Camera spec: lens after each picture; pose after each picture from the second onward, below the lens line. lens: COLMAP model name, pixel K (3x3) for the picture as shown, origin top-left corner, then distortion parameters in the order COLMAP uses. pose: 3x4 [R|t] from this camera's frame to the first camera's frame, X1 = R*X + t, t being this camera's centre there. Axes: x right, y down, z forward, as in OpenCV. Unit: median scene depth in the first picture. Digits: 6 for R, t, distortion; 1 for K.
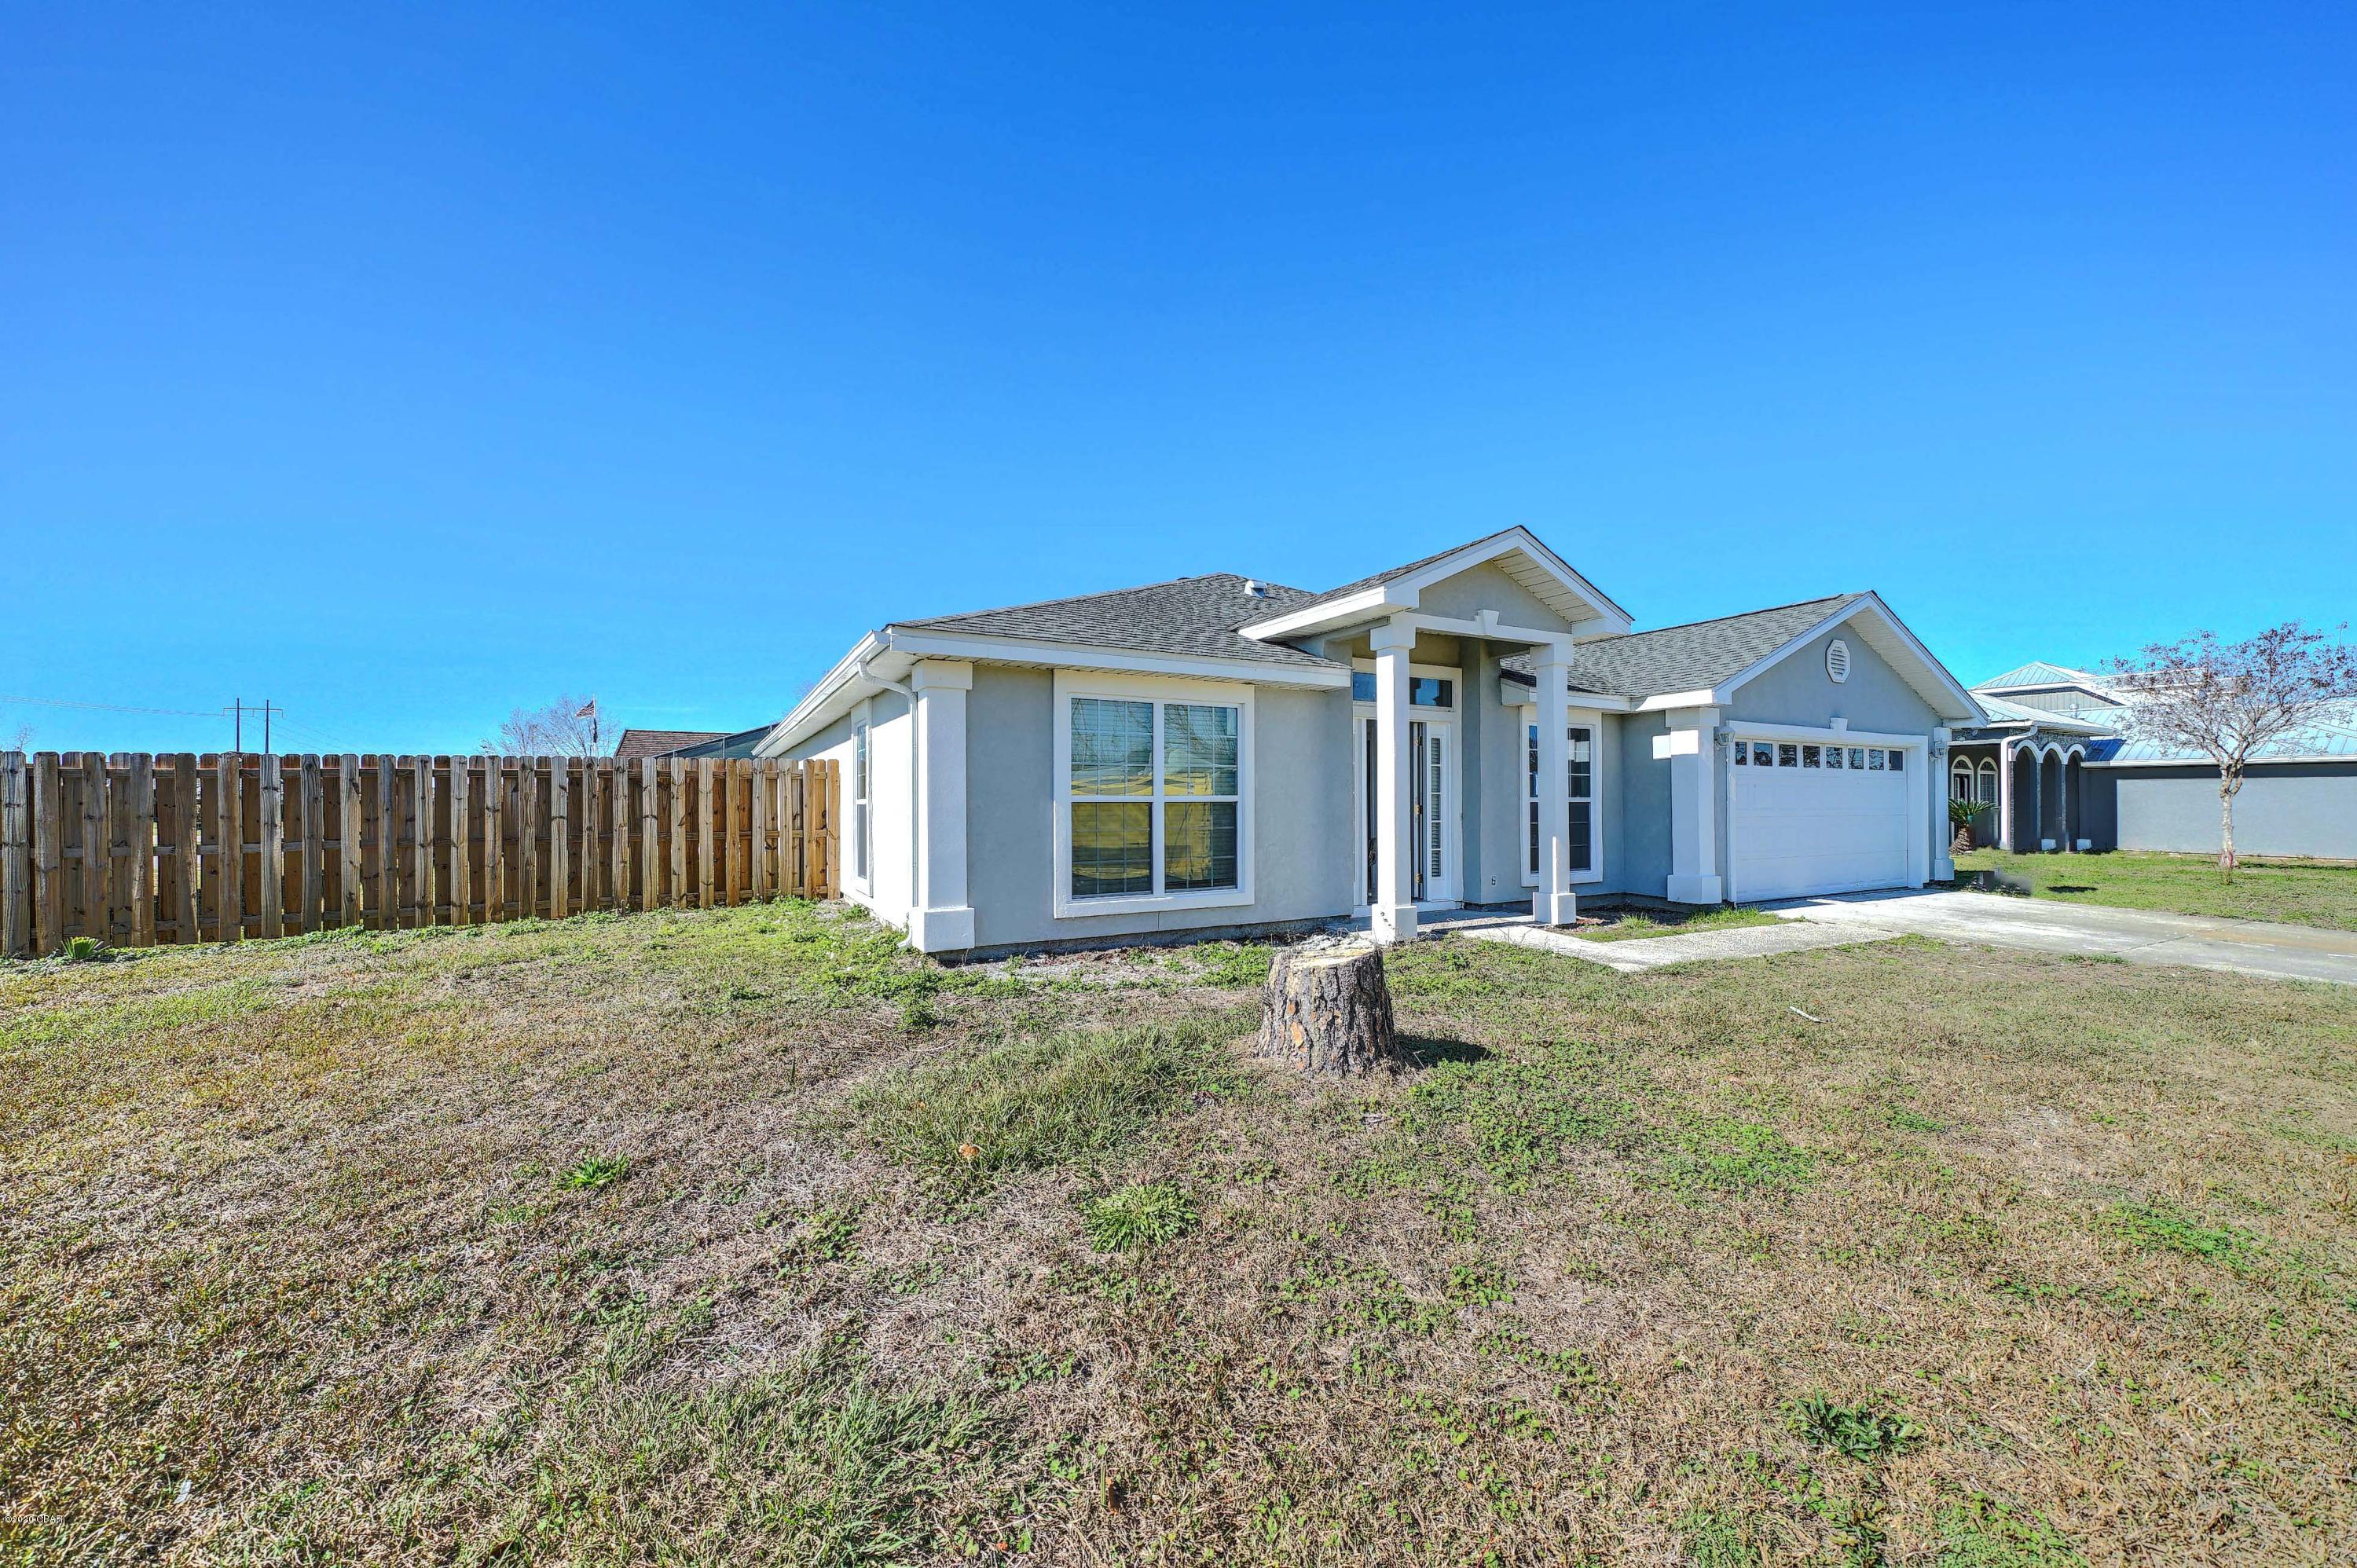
lens RADIAL K [[849.2, 0, 1167.8], [0, 849.2, 794.2], [0, 0, 1]] dist [0.008545, 0.000151]
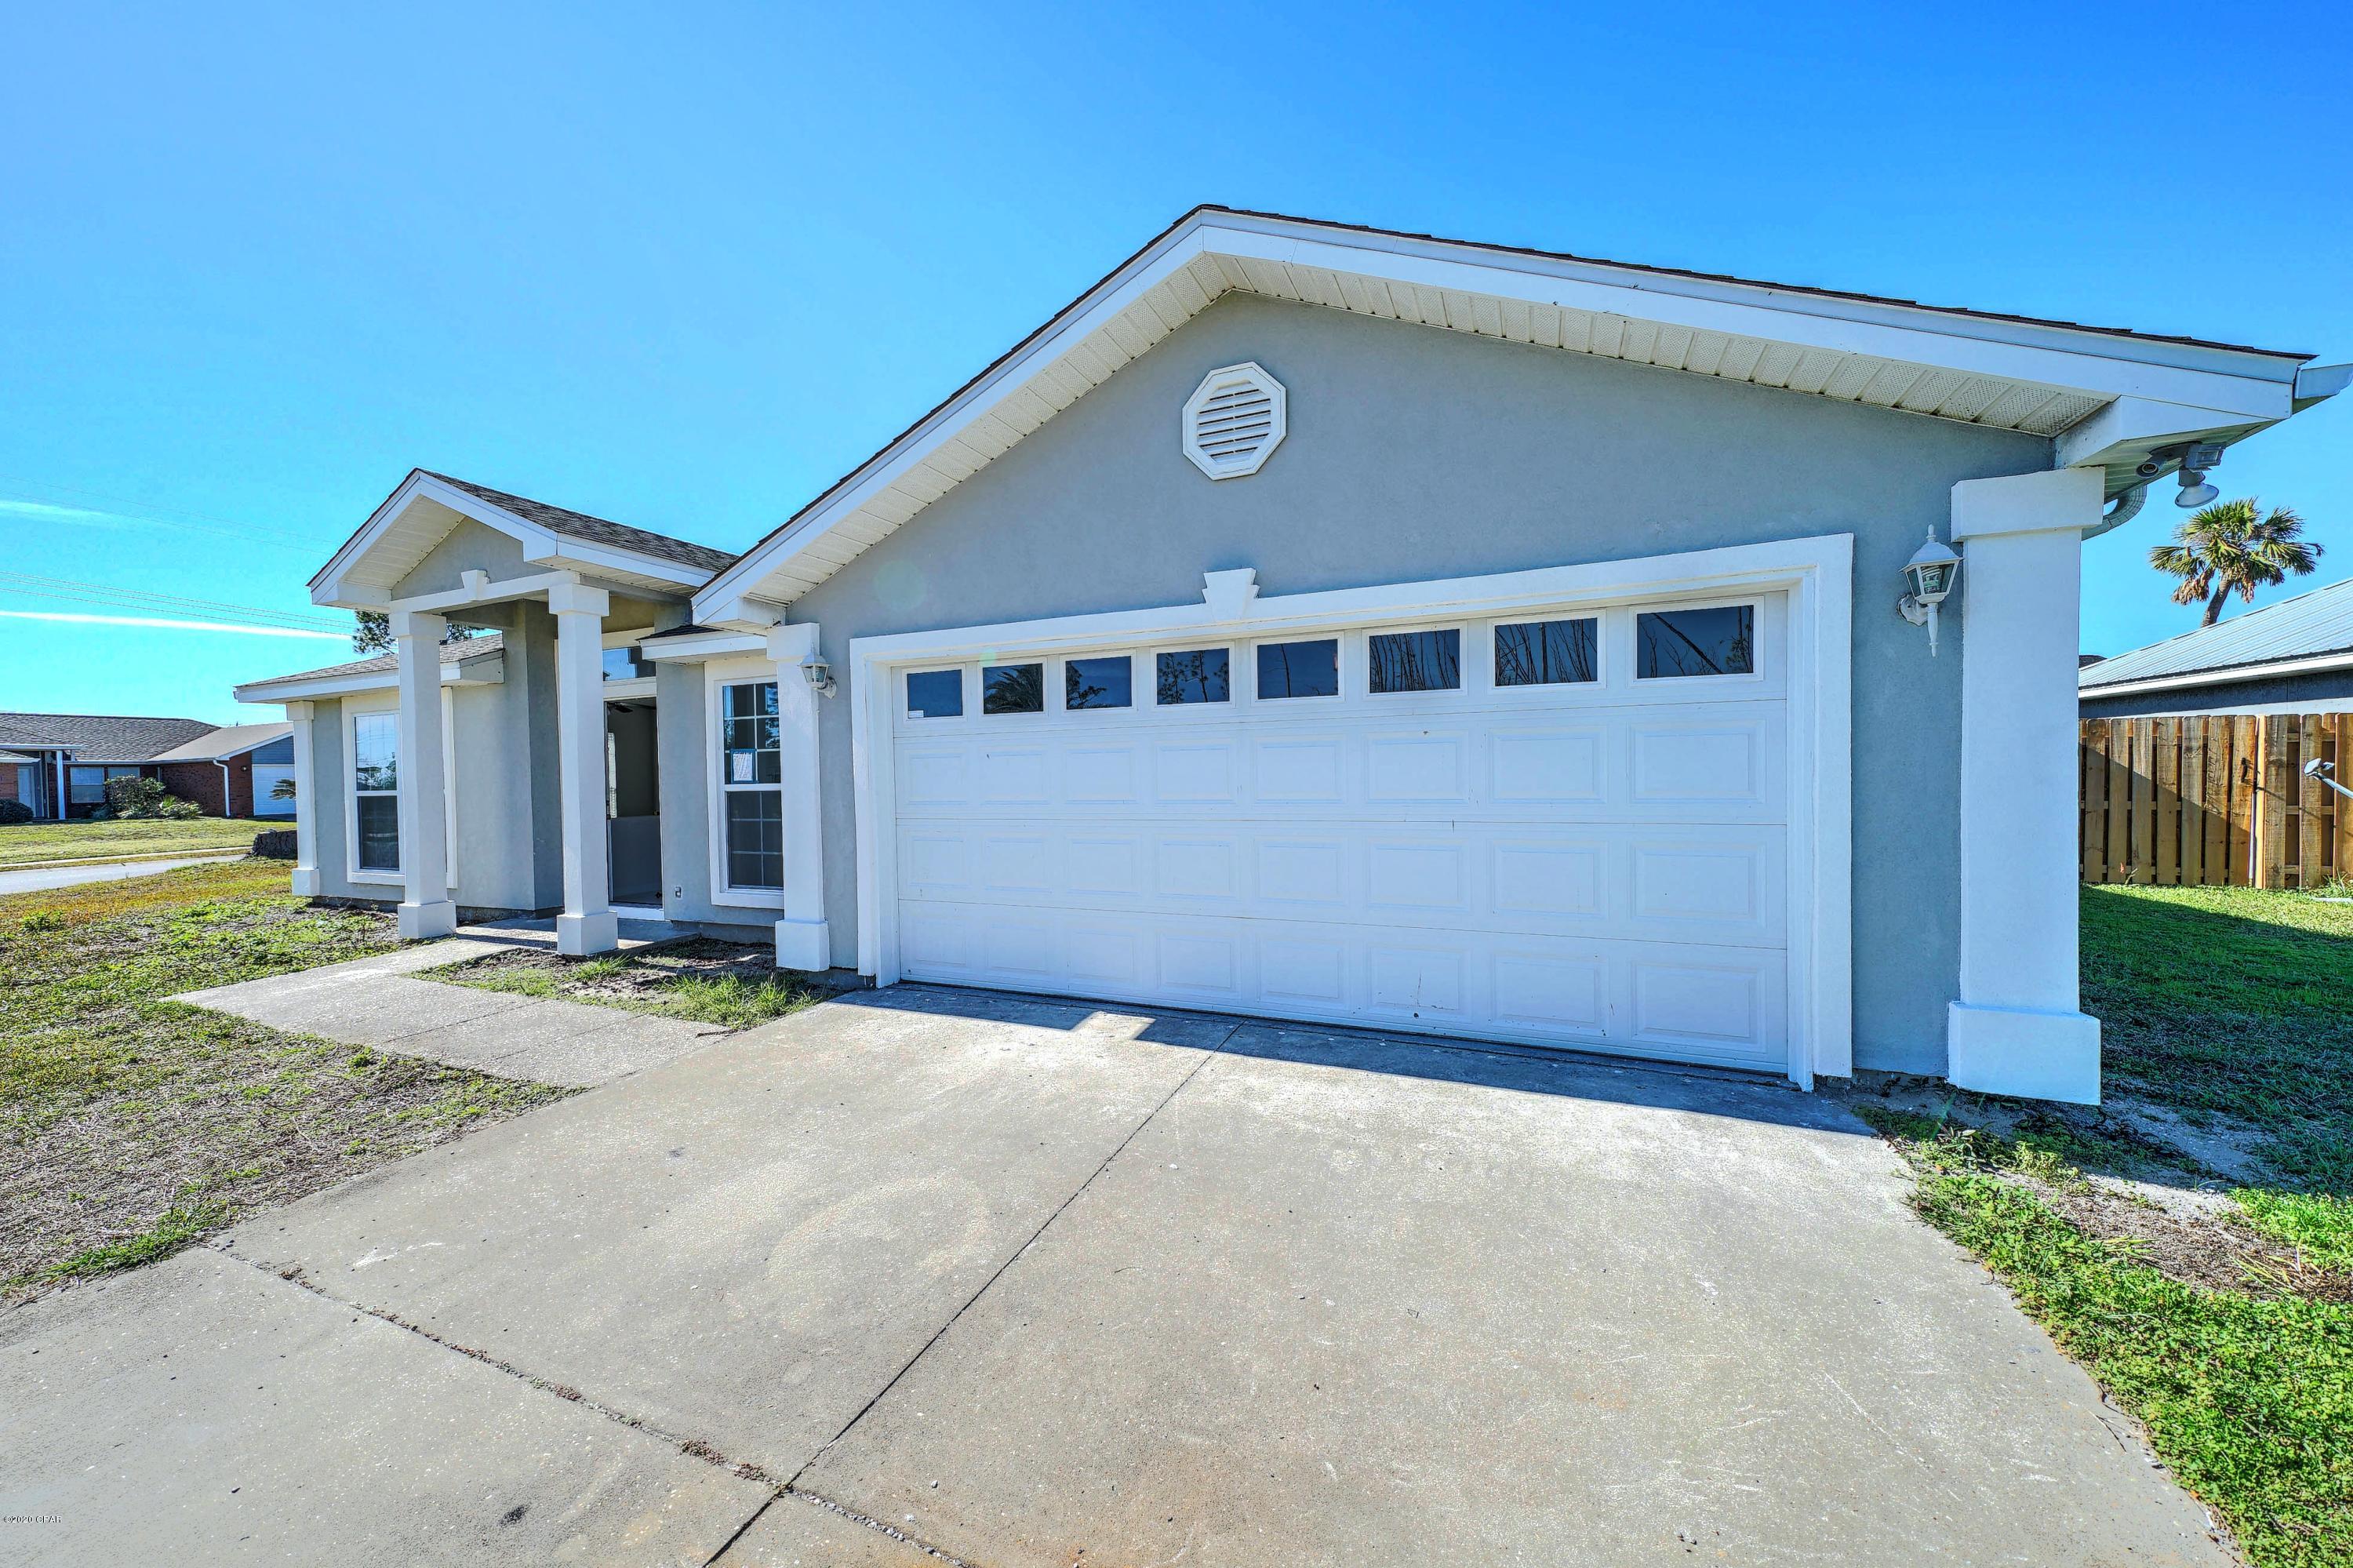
lens RADIAL K [[847.8, 0, 1165.8], [0, 847.8, 794.2], [0, 0, 1]] dist [0.008545, 0.000151]
pose [[0.621415, -0.000828, -0.783481, 1.132225], [0.024548, 0.999529, 0.018414, 0.007904], [0.783097, -0.030676, 0.621143, 0.765353]]
